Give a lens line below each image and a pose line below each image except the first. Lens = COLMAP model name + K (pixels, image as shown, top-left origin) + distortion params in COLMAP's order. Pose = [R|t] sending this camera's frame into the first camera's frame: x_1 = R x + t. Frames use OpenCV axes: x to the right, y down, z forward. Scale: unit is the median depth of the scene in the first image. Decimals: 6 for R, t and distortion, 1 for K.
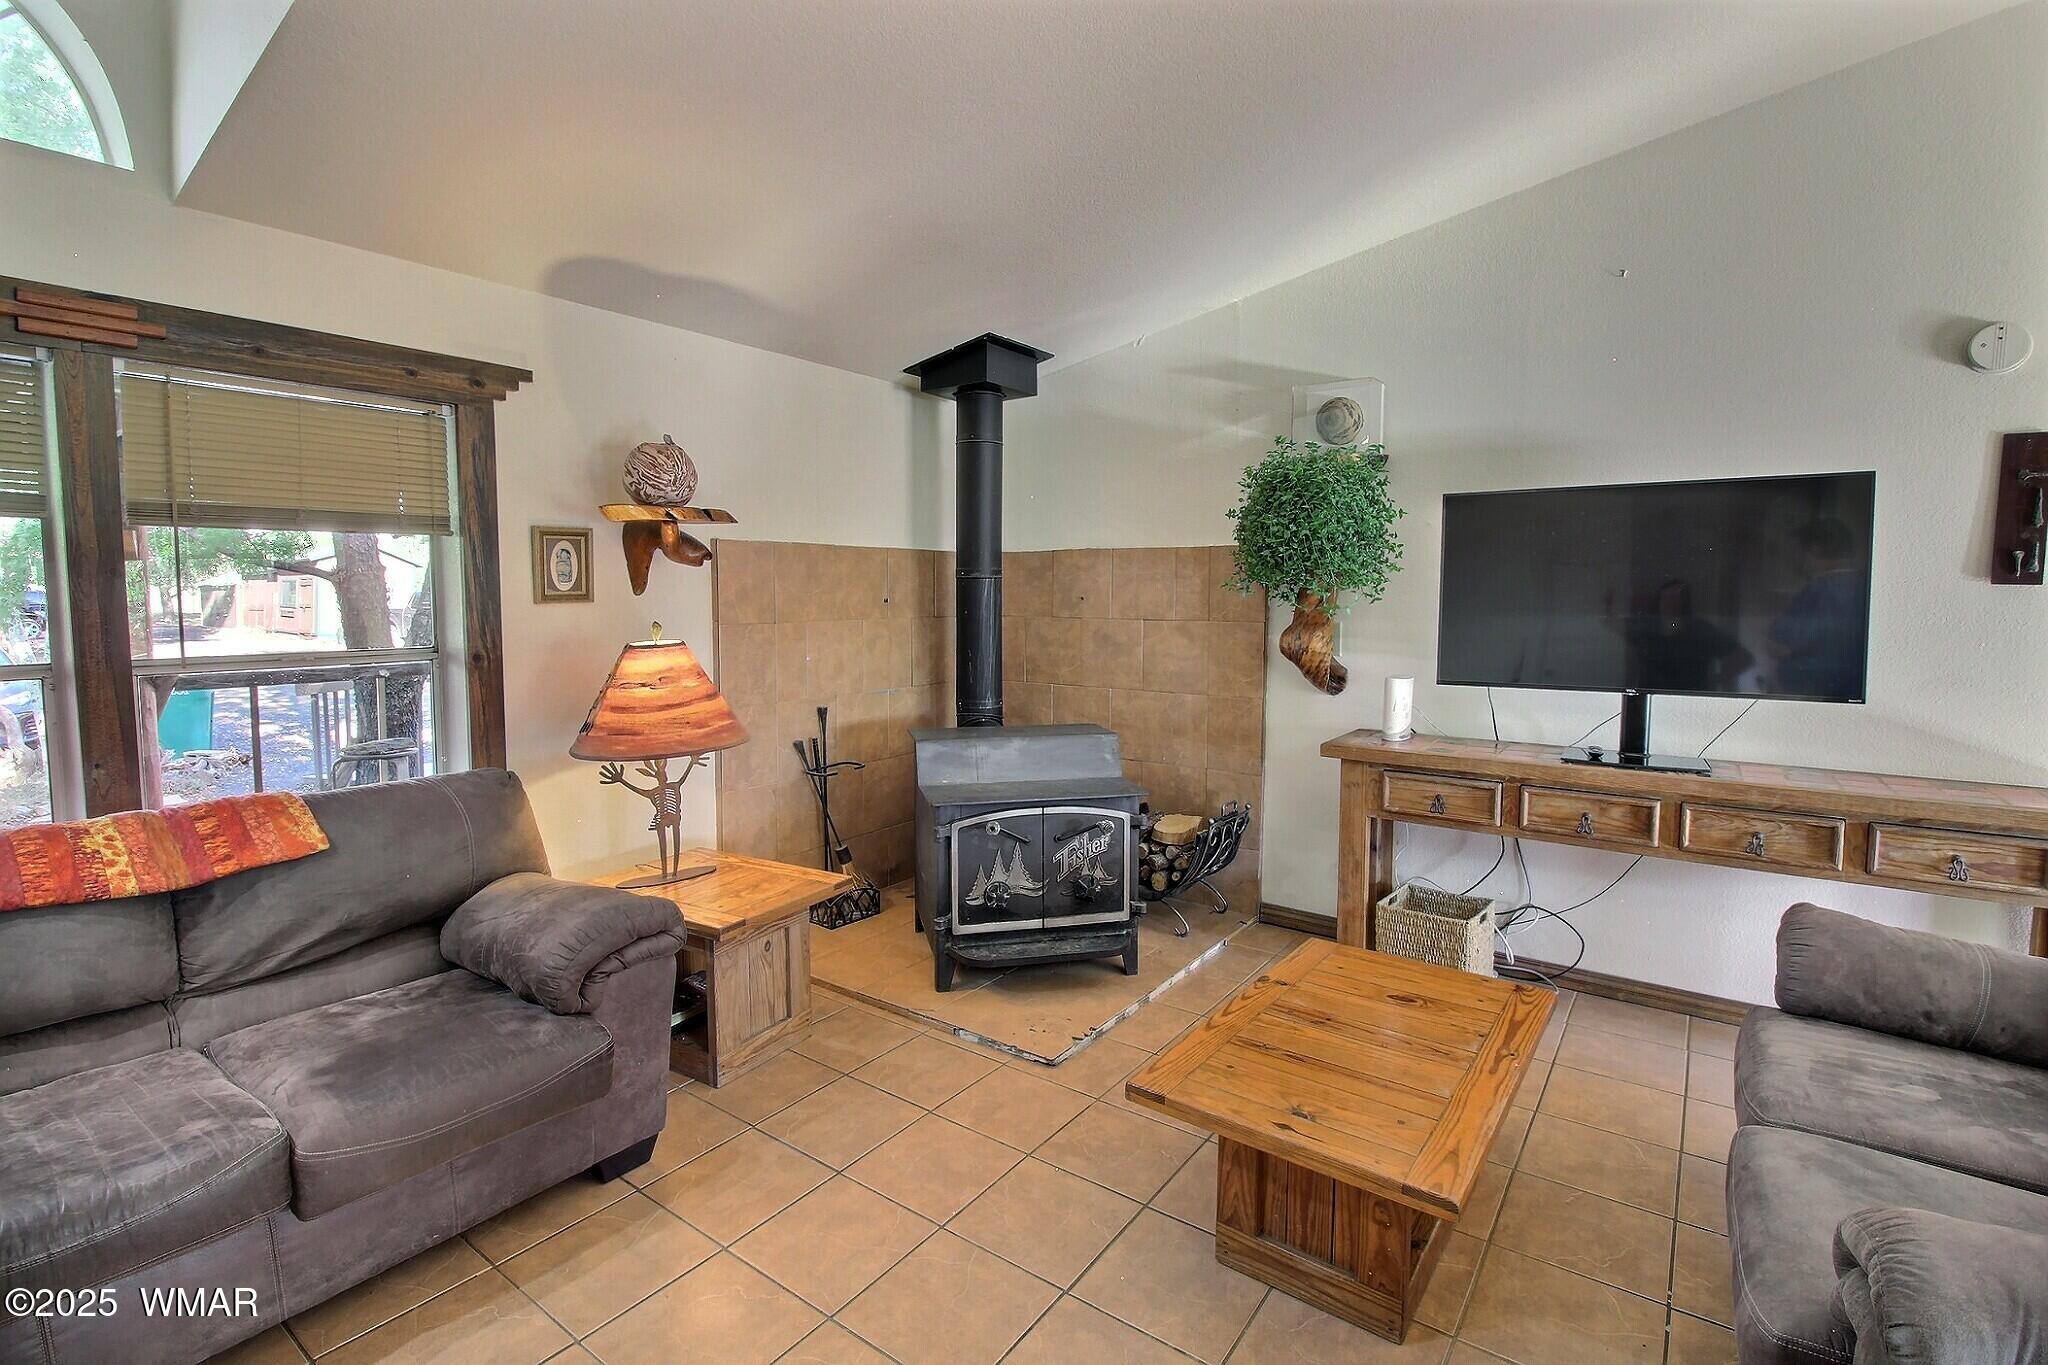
lens RADIAL K [[945.4, 0, 1017.5], [0, 945.4, 662.3], [0, 0, 1]] dist [-0.003498, -0.006236]
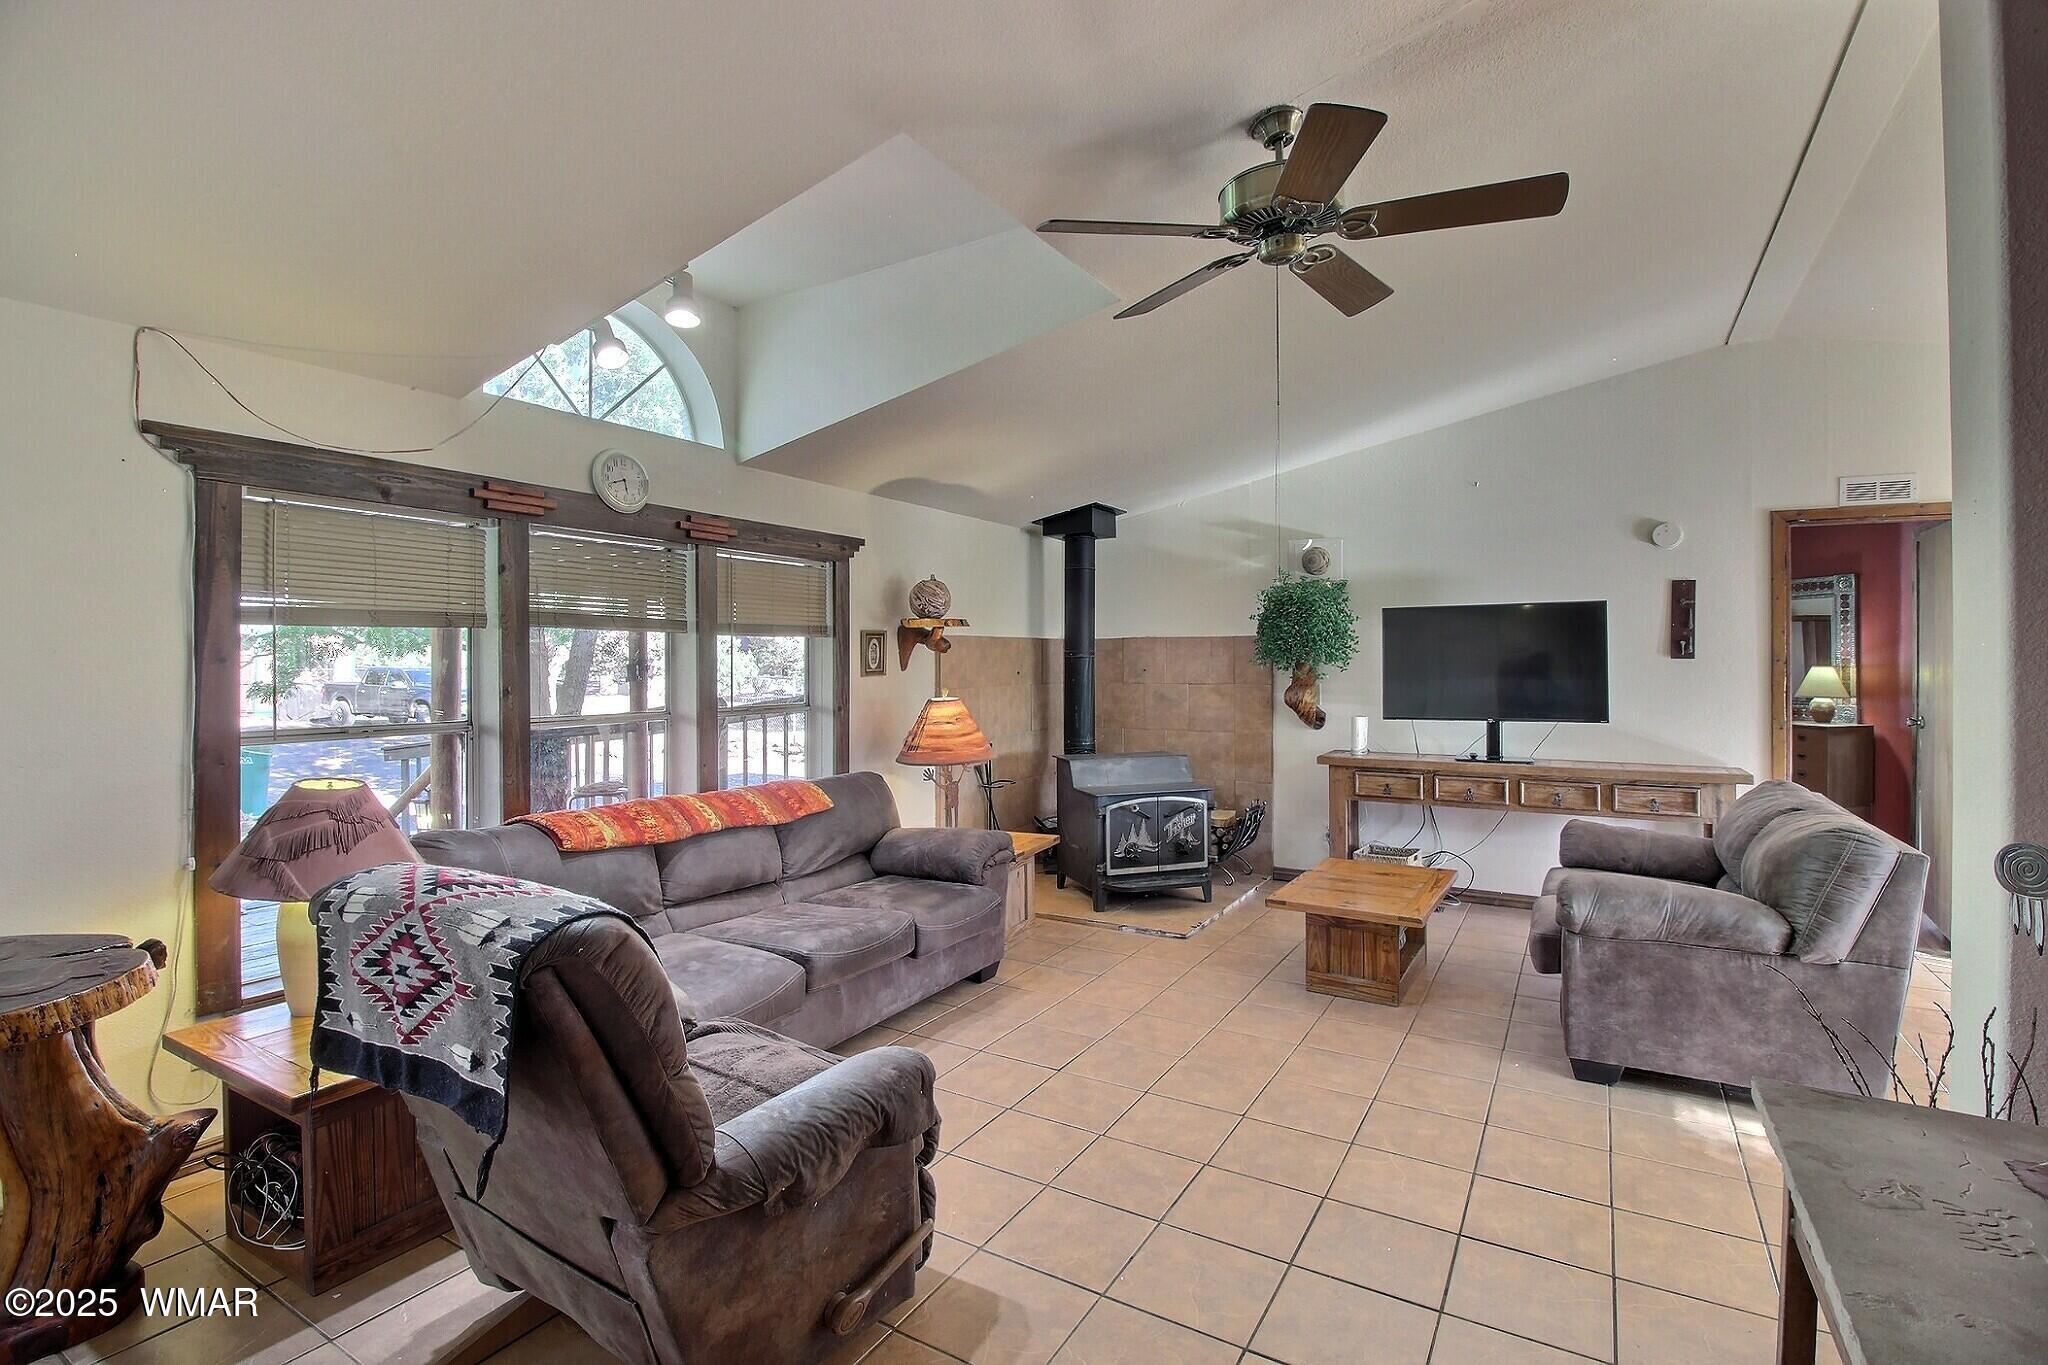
lens RADIAL K [[945.4, 0, 1016.2], [0, 945.4, 669.3], [0, 0, 1]] dist [-0.003498, -0.006236]
pose [[0.995843, -0.008755, 0.090664, -0.370568], [0.014846, 0.997661, -0.066731, 0.037783], [-0.089868, 0.067800, 0.993643, -0.641236]]
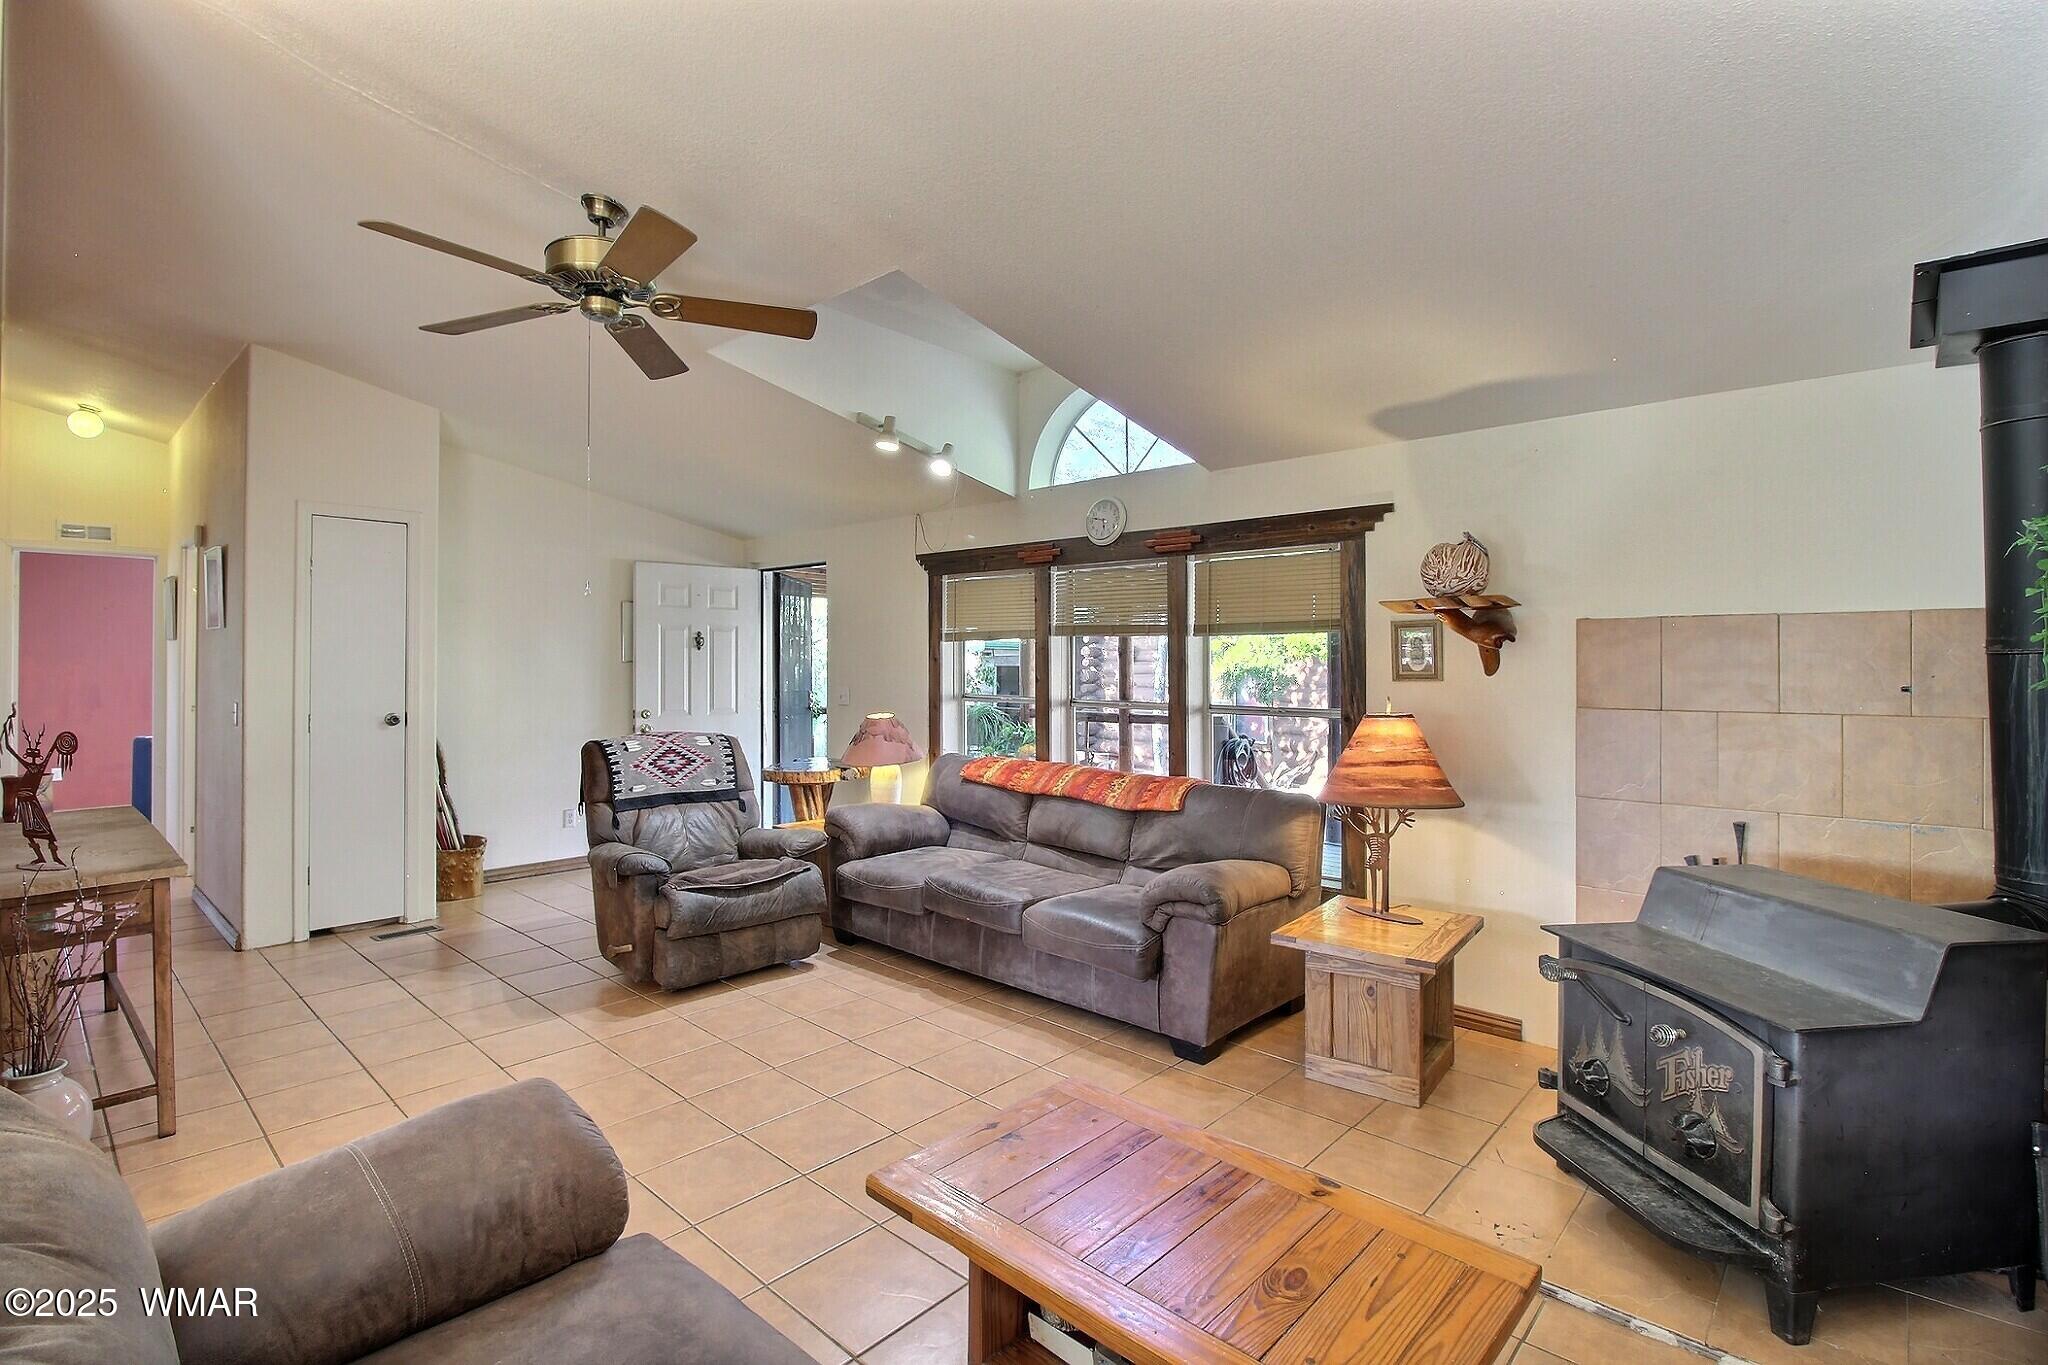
lens RADIAL K [[945.4, 0, 1017.2], [0, 945.4, 664.2], [0, 0, 1]] dist [-0.003498, -0.006236]
pose [[-0.106089, -0.003779, -0.994349, 0.777037], [-0.081733, 0.996642, 0.004932, -0.046952], [0.990992, 0.081794, -0.106041, 0.595279]]
